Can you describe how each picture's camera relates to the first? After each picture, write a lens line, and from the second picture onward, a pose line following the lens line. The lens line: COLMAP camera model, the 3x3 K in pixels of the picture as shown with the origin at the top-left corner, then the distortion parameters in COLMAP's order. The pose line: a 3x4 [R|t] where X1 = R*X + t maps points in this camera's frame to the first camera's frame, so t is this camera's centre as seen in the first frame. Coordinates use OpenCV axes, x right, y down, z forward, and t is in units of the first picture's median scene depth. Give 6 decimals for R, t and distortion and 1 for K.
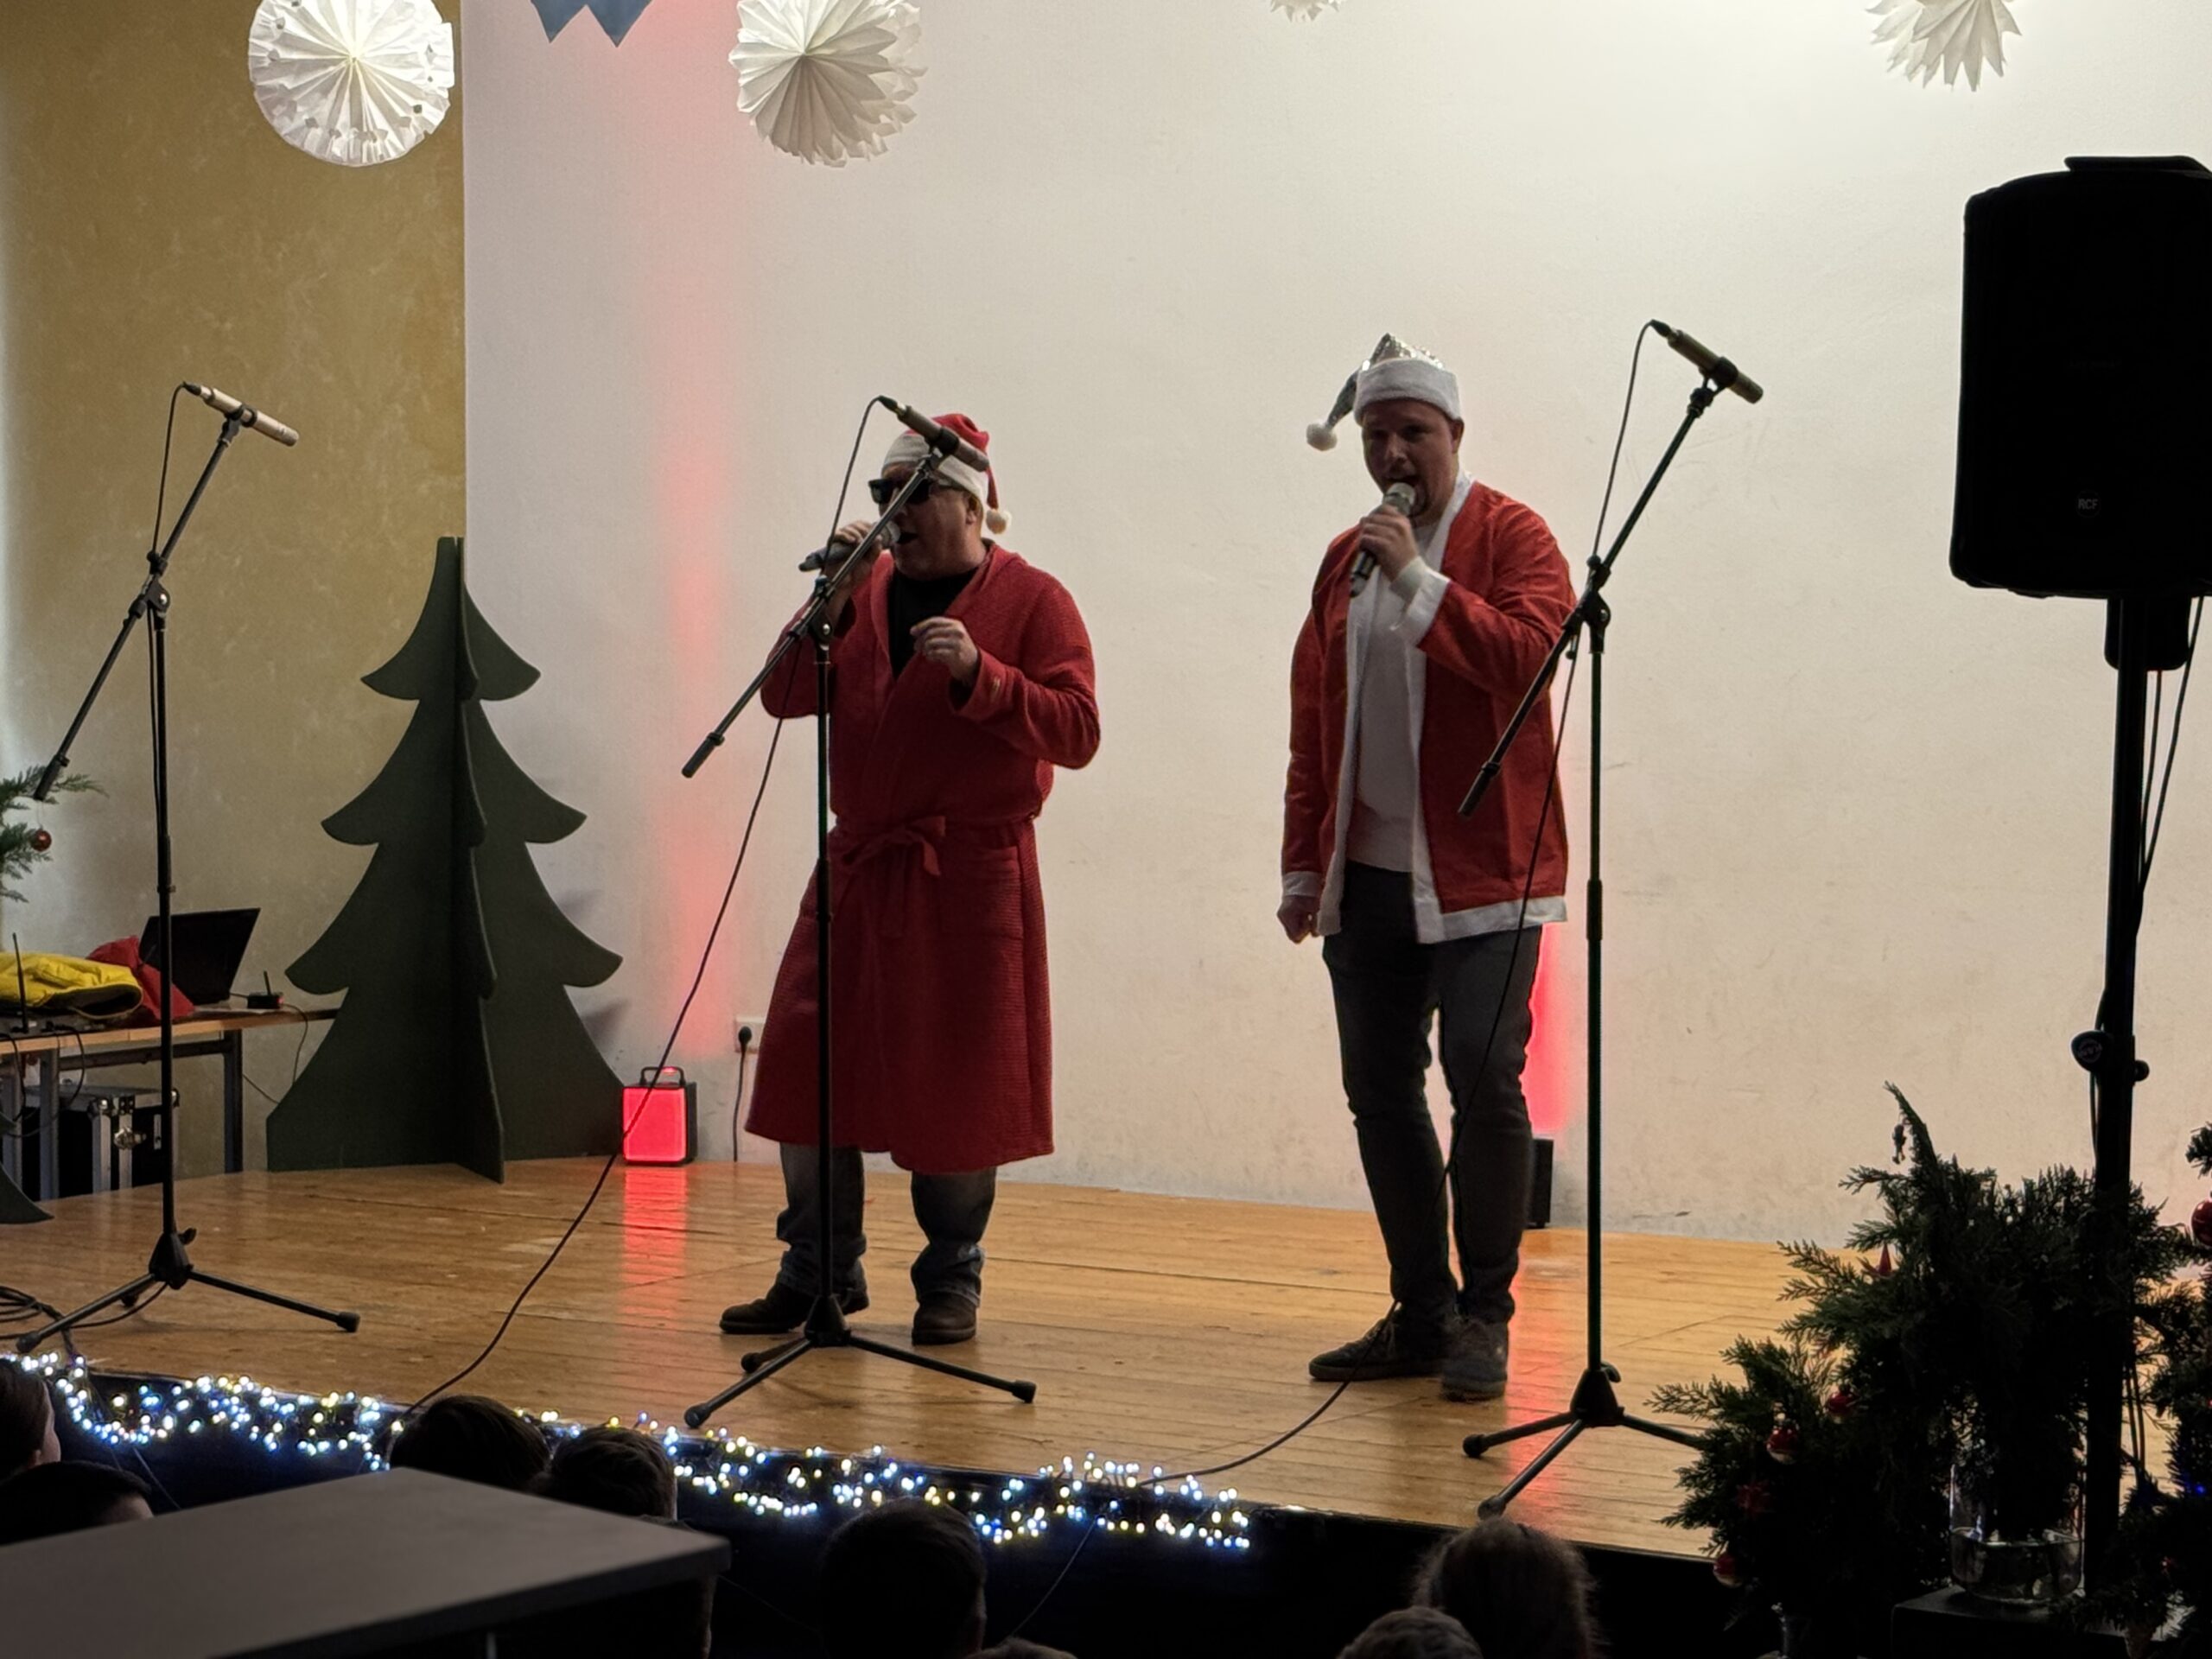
lens RADIAL K [[4931.2, 0, 1106.0], [0, 4931.2, 829.5], [0, 0, 1]] dist [-0.018312, 1.226606]
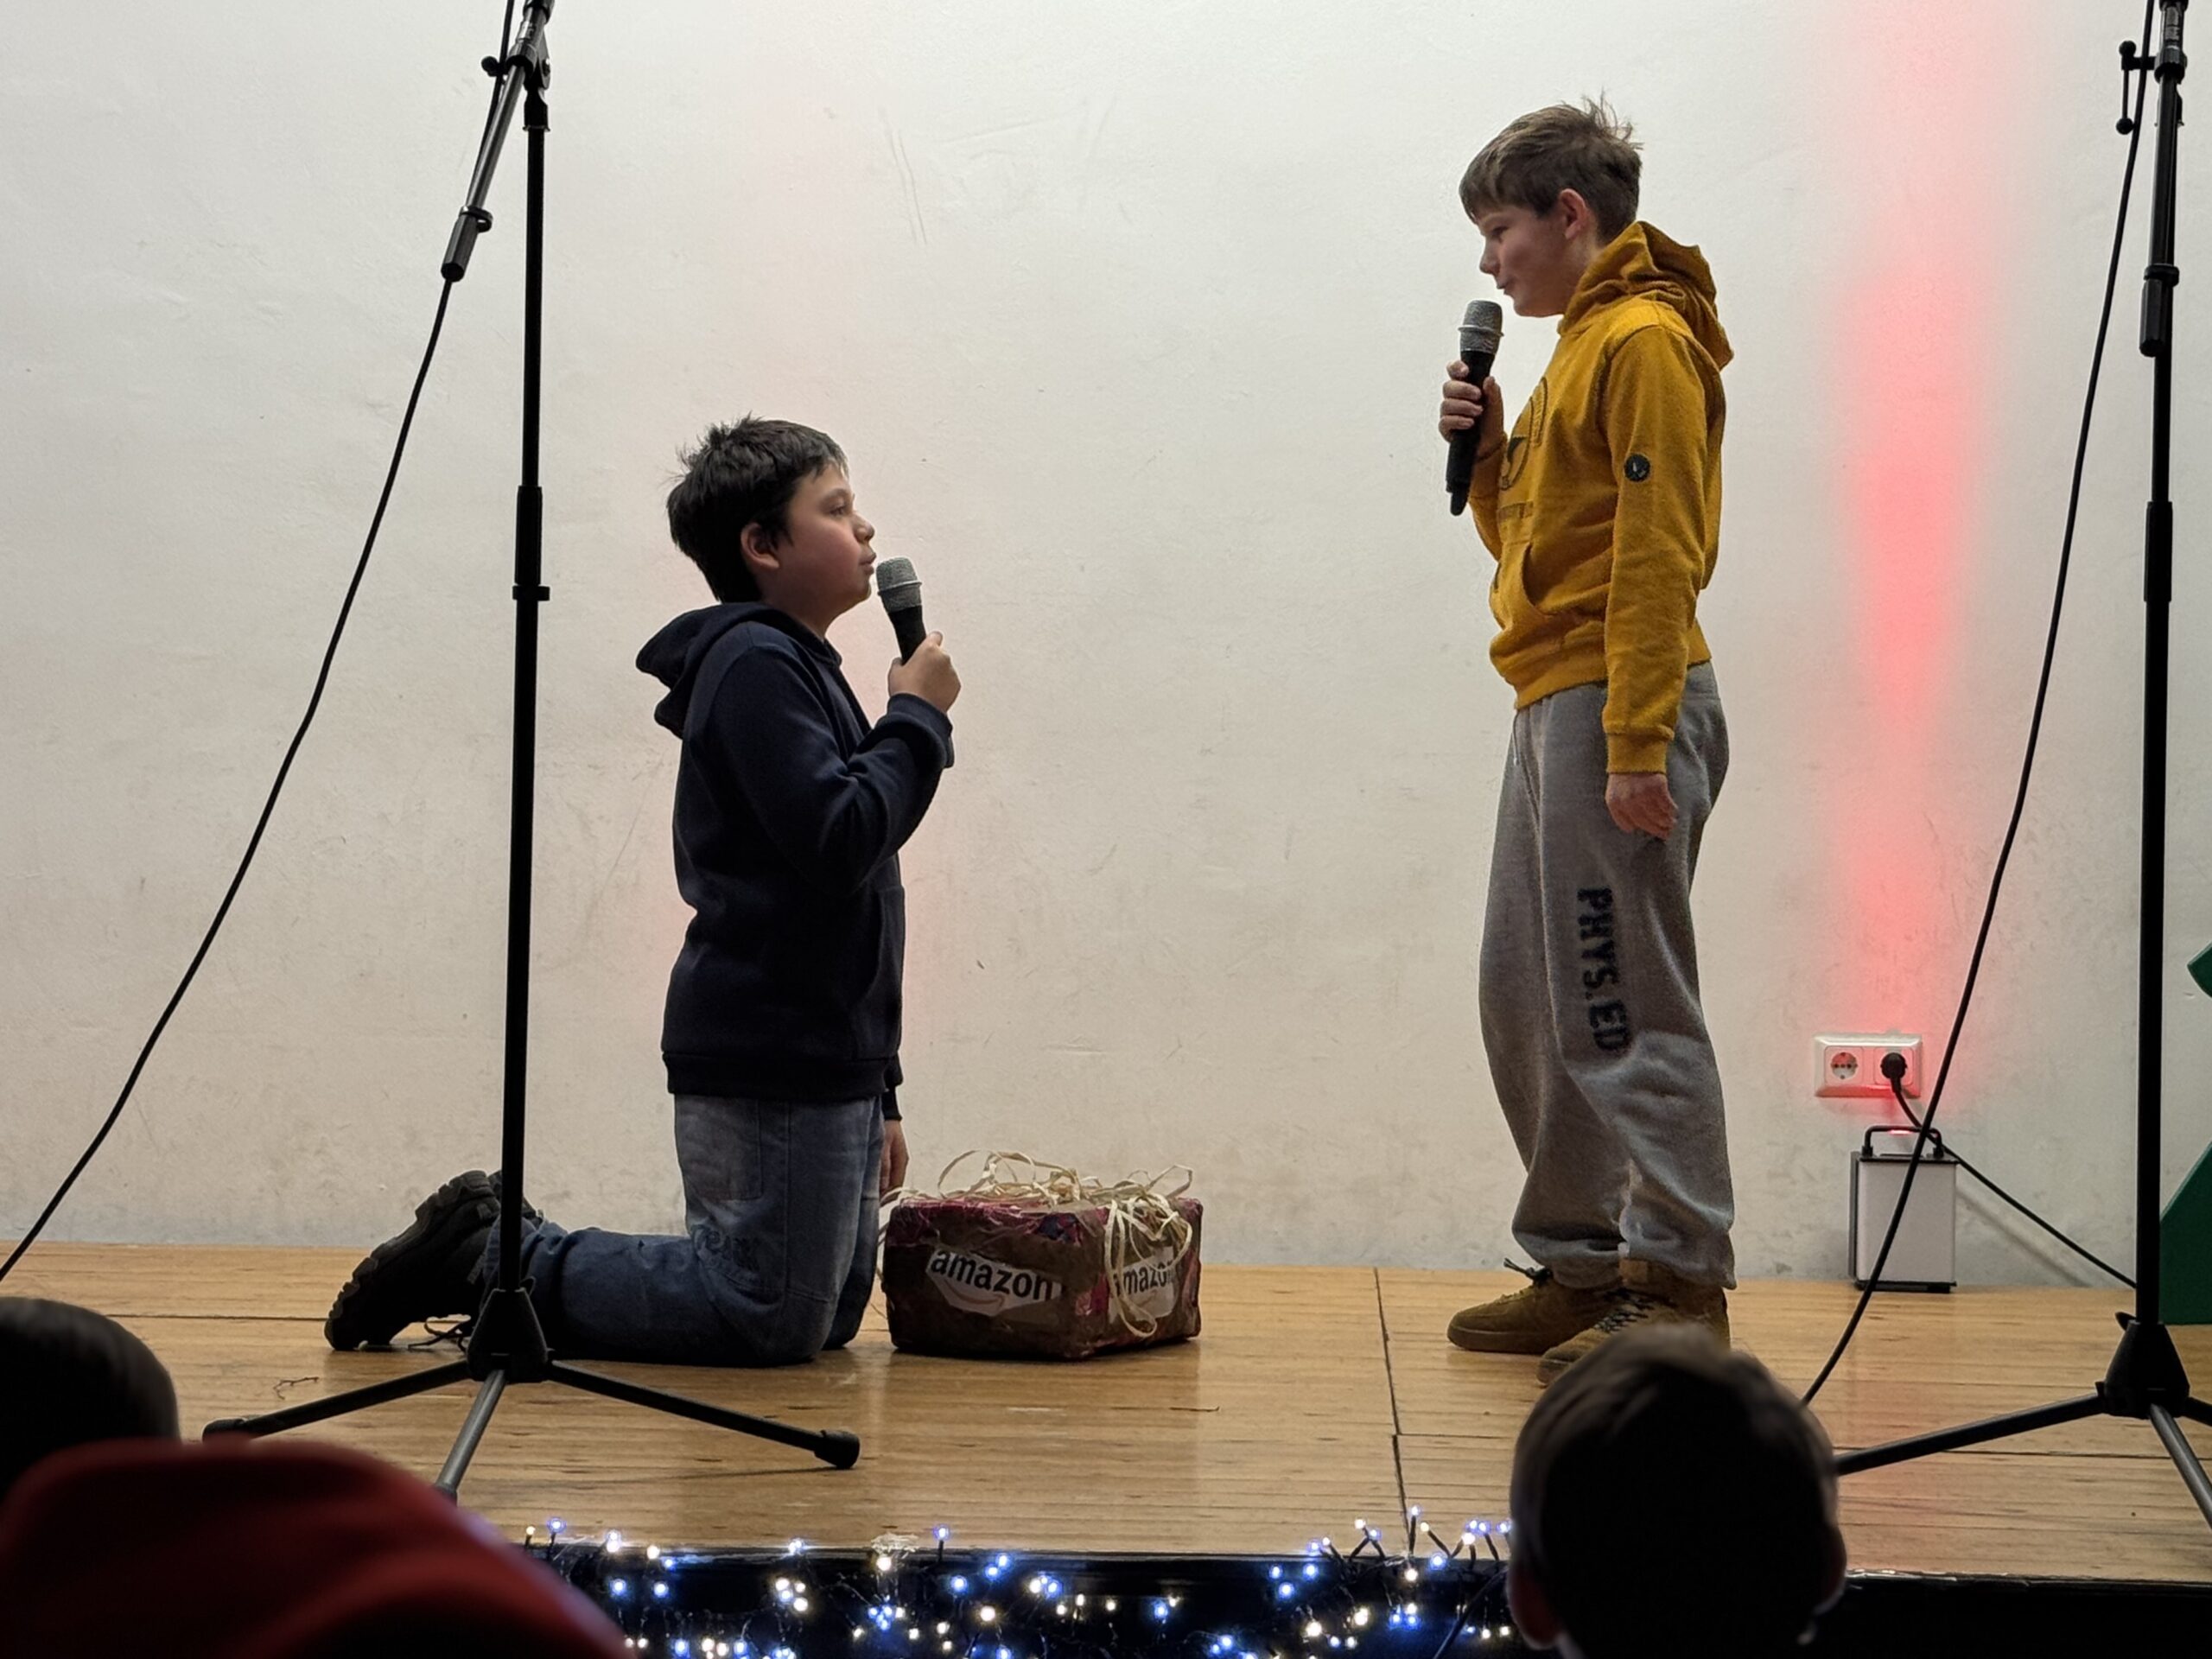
lens RADIAL K [[4931.2, 0, 1106.0], [0, 4931.2, 829.5], [0, 0, 1]] dist [-0.018312, 1.226606]
pose [[0.845629, 0.026047, 0.533135, -0.268981], [0.002774, 0.998581, -0.053186, 0.066498], [-0.533764, 0.046455, 0.844356, 0.456188]]
